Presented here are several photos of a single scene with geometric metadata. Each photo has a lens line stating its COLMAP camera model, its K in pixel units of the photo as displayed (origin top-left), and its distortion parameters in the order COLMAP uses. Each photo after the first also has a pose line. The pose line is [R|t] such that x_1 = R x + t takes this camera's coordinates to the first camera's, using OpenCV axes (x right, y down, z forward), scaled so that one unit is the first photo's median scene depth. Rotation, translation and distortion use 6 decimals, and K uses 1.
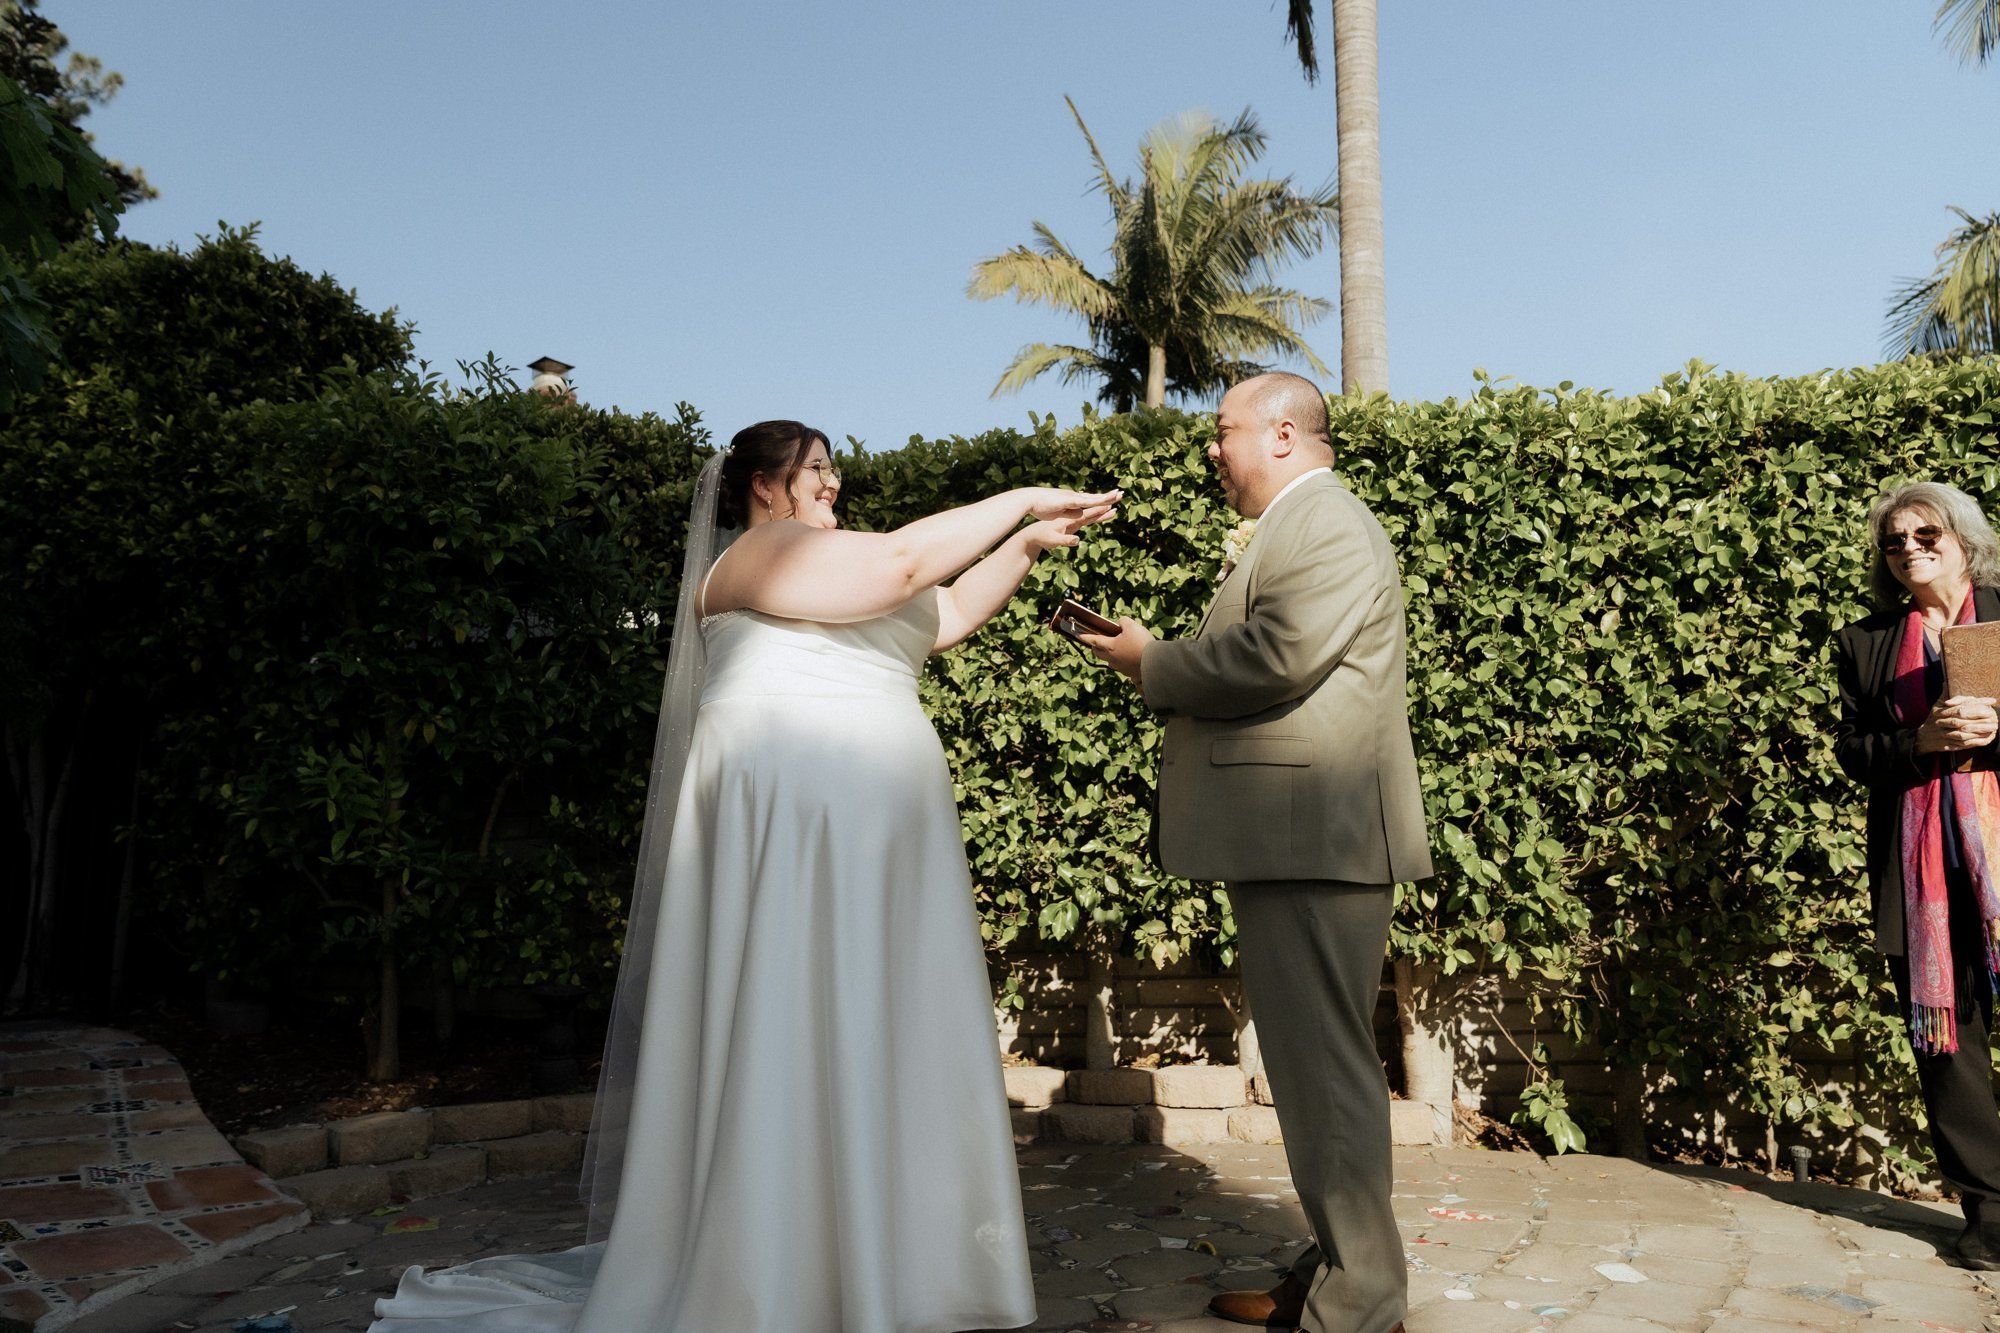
lens RADIAL K [[1339.6, 0, 985.2], [0, 1339.6, 660.1], [0, 0, 1]] dist [-0.027697, 0.020813]
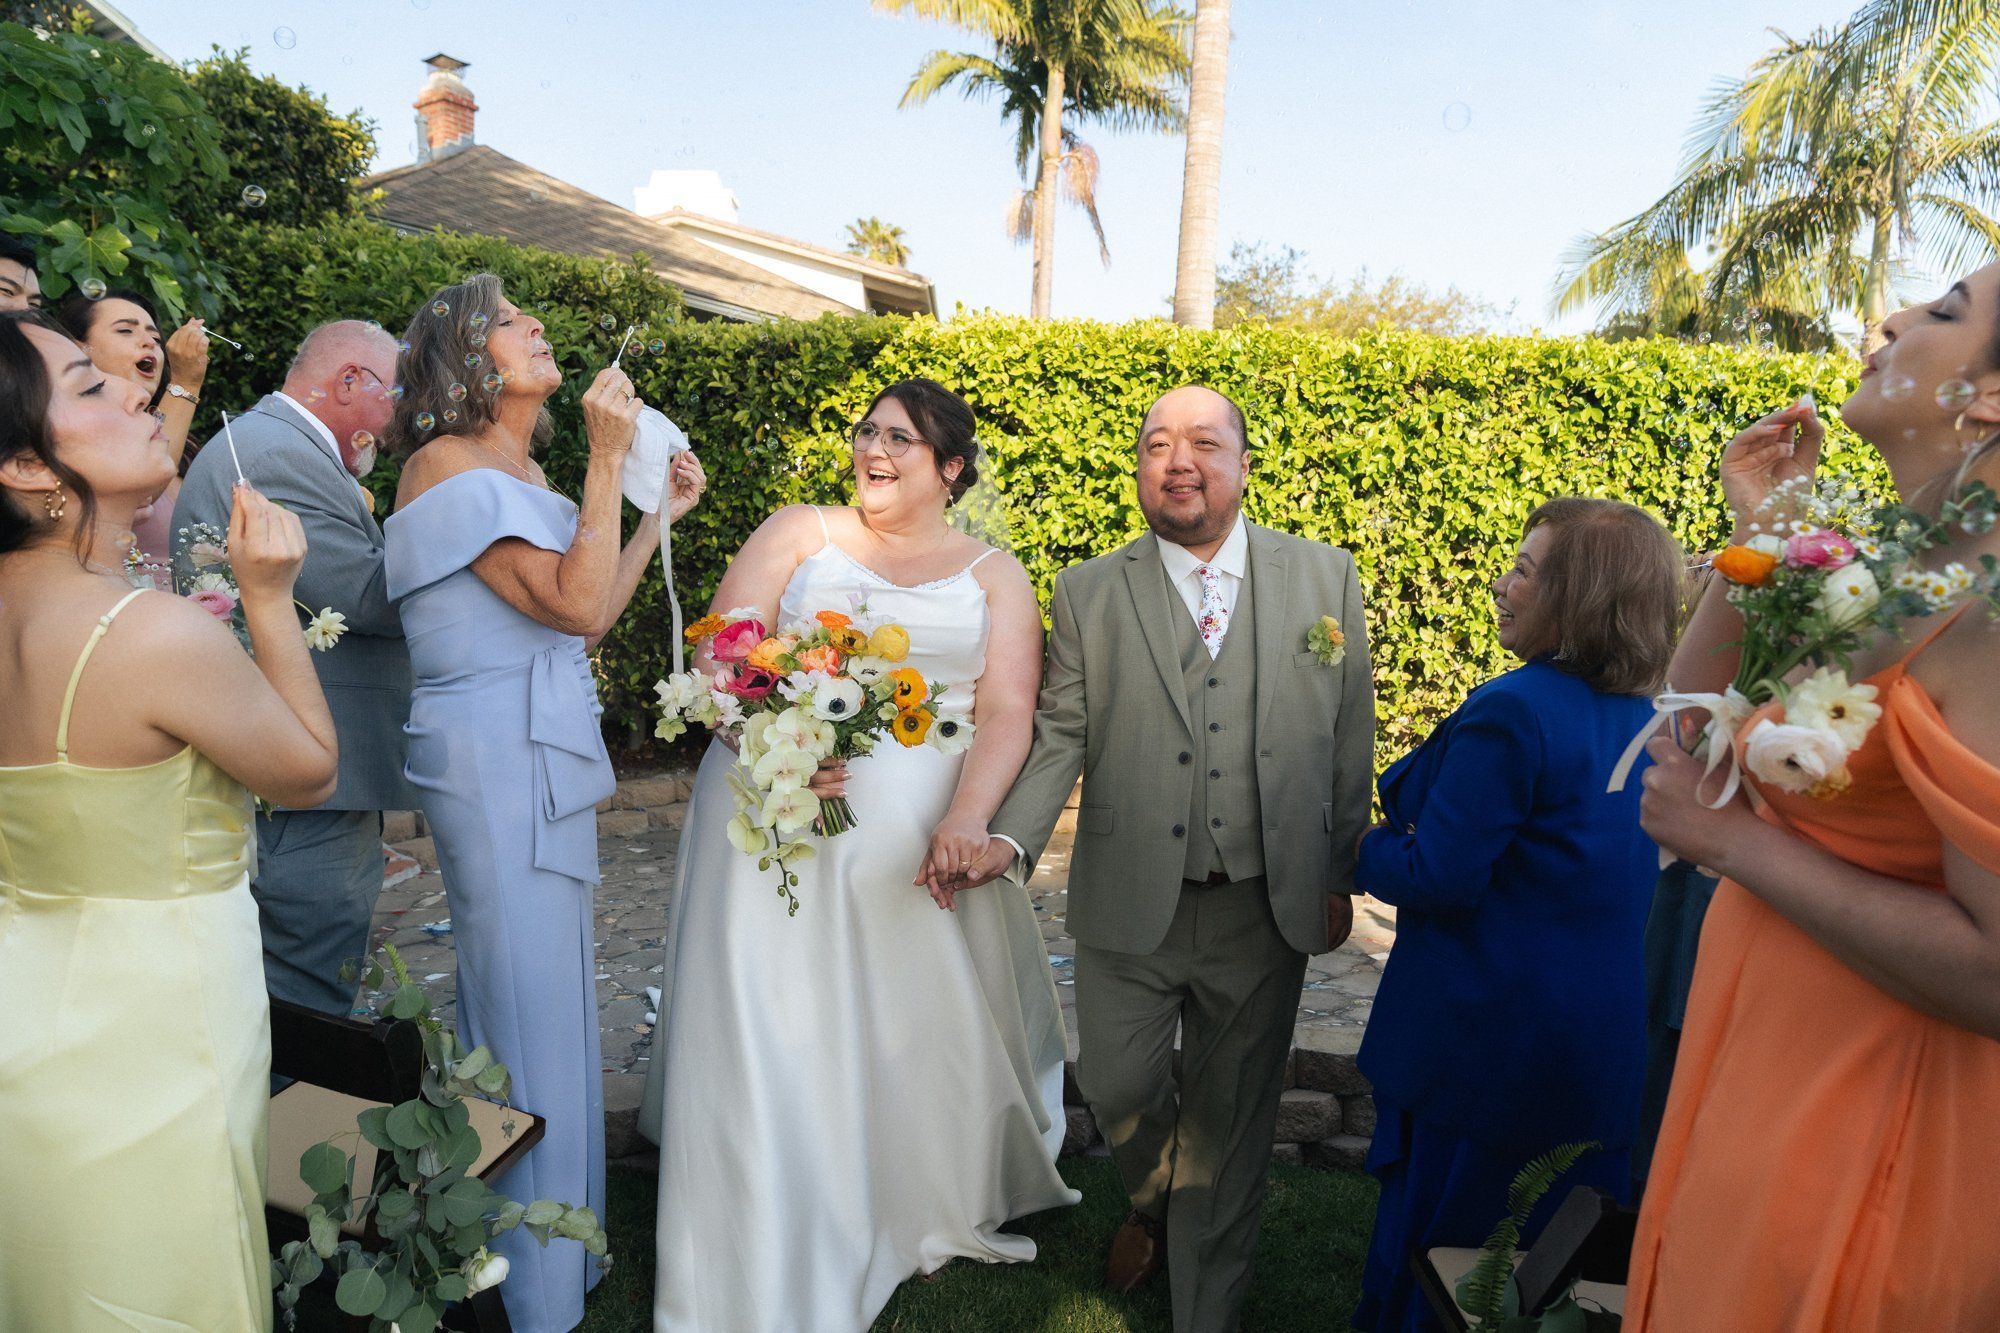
lens RADIAL K [[1339.6, 0, 985.2], [0, 1339.6, 660.1], [0, 0, 1]] dist [-0.027697, 0.020813]
pose [[0.995457, 0.032053, 0.089657, -0.006644], [-0.052209, 0.971204, 0.232458, -0.181411], [-0.079624, -0.236083, 0.968465, -0.426707]]
